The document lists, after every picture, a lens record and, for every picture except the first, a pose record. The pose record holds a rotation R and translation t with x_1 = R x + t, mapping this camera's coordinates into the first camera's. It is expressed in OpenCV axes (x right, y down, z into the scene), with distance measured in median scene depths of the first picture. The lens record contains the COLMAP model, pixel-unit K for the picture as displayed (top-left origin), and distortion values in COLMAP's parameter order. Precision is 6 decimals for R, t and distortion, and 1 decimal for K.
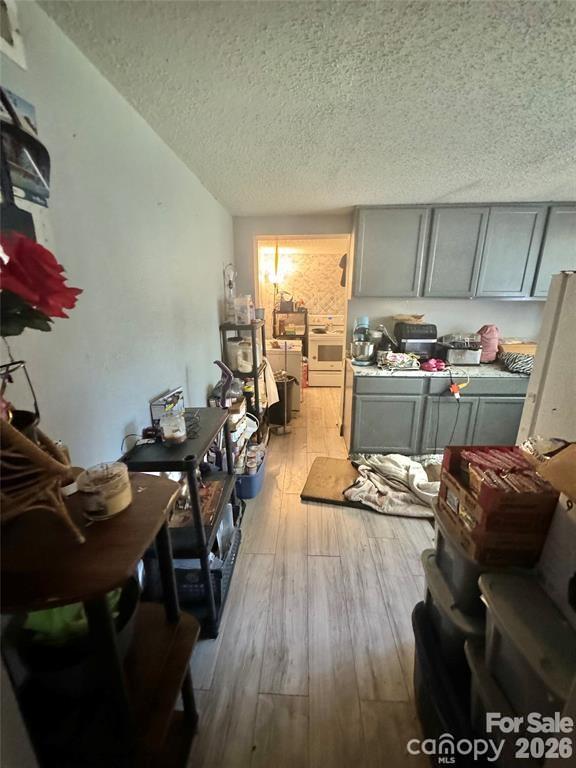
lens RADIAL K [[305.8, 0, 289.5], [0, 305.8, 383.3], [0, 0, 1]] dist [0.000273, -0.000519]
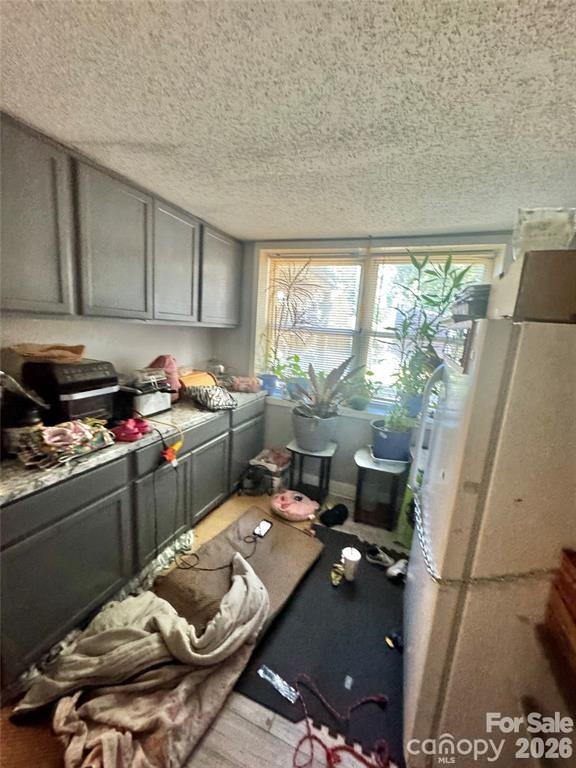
lens RADIAL K [[305.8, 0, 288.1], [0, 305.8, 383.3], [0, 0, 1]] dist [0.000273, -0.000519]
pose [[0.319957, -0.152757, 0.935036, 0.013511], [0.189385, 0.977310, 0.094858, -0.149116], [-0.928311, 0.146731, 0.341627, 0.497478]]
